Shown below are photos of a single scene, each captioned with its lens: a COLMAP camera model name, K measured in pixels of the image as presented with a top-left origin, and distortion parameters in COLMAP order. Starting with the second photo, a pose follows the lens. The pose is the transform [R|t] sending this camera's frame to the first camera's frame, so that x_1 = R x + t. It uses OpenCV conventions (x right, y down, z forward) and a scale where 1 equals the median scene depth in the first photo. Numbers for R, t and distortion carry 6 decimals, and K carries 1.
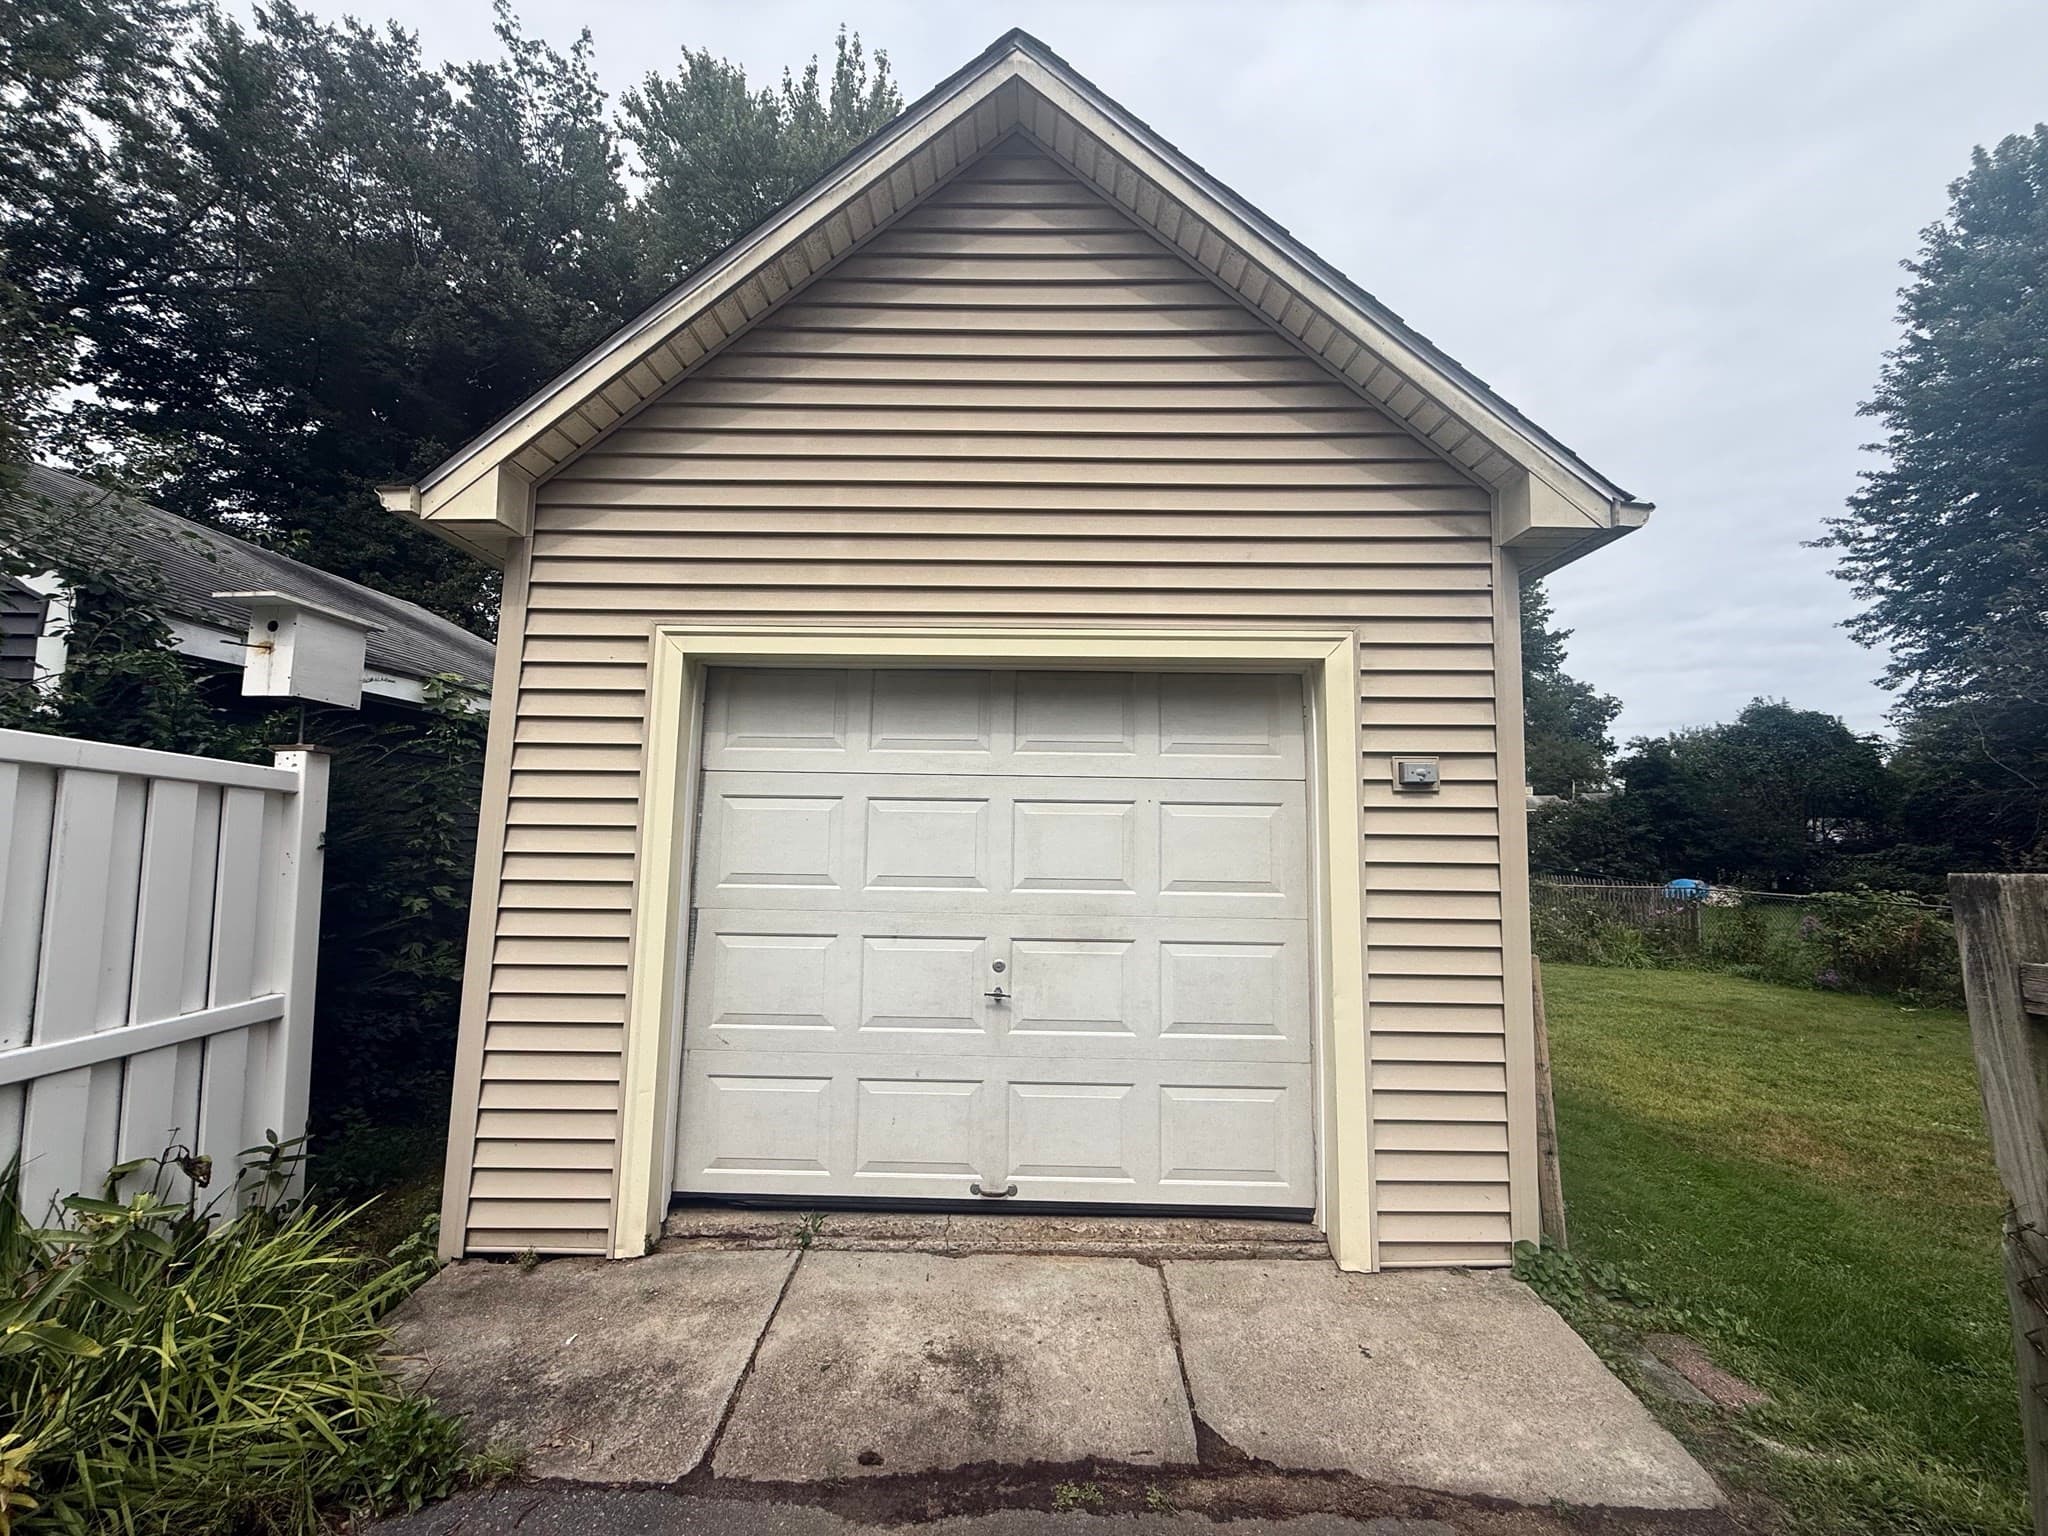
lens RADIAL K [[826.7, 0, 1023.6], [0, 826.7, 763.4], [0, 0, 1]] dist [0.005221, -0.001293]
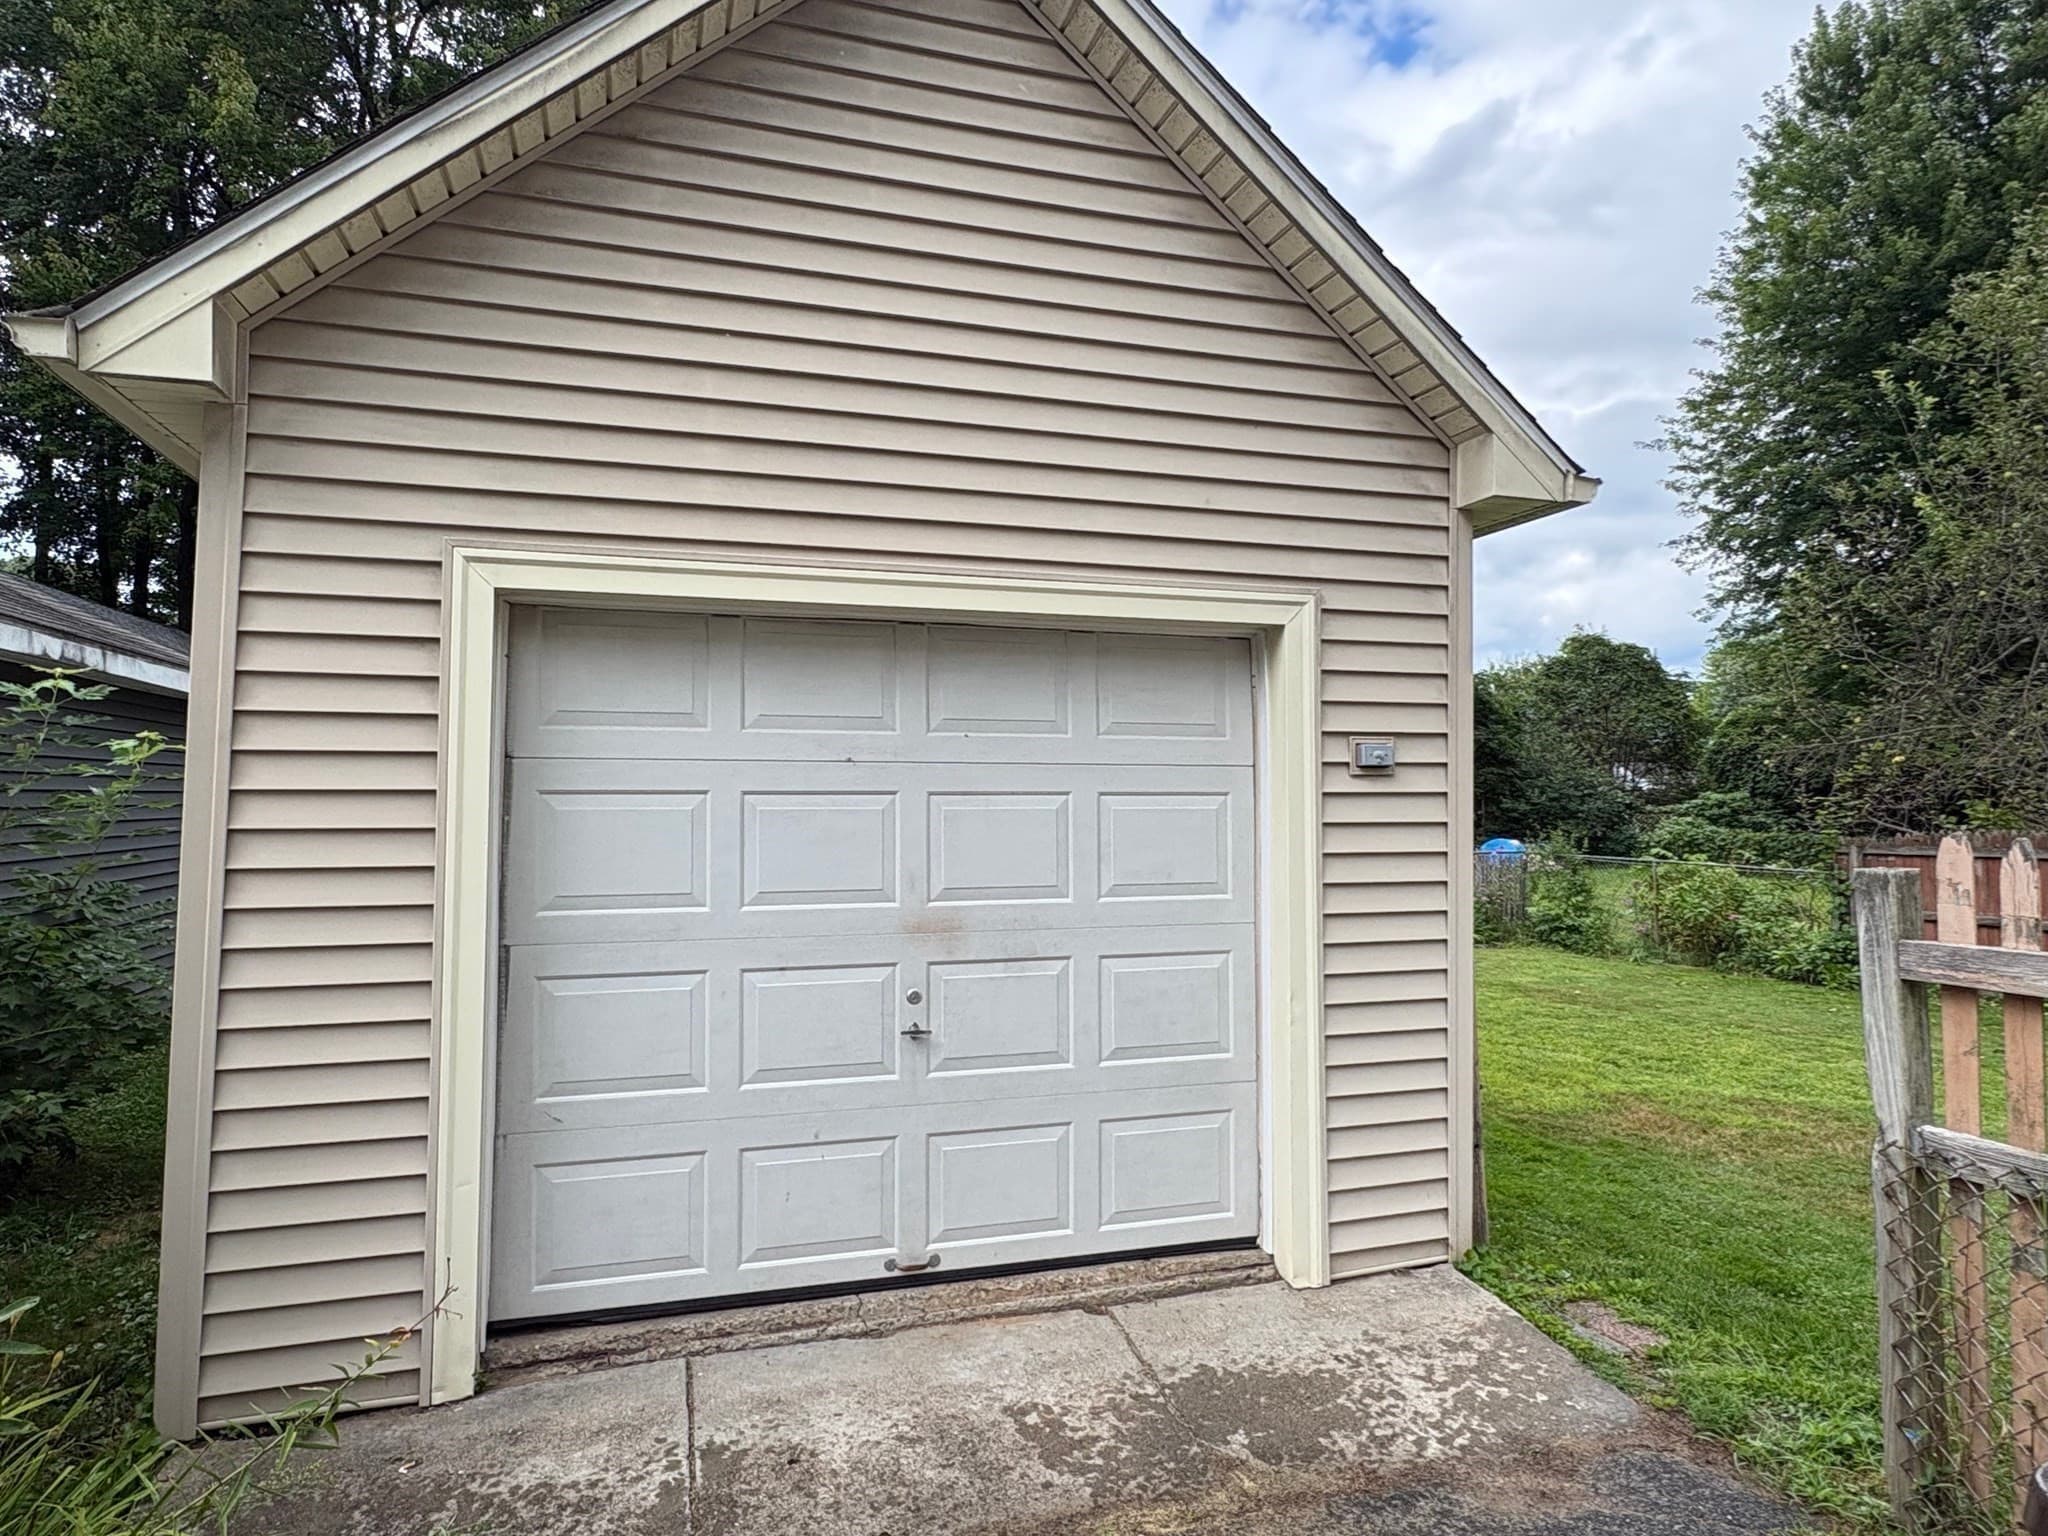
lens RADIAL K [[1217.4, 0, 1022.0], [0, 1217.4, 765.5], [0, 0, 1]] dist [0.003310, 0.001091]
pose [[0.952546, -0.003024, 0.304380, -0.302386], [-0.018124, 0.997613, 0.066630, -0.059047], [-0.303855, -0.068985, 0.950217, -0.160638]]
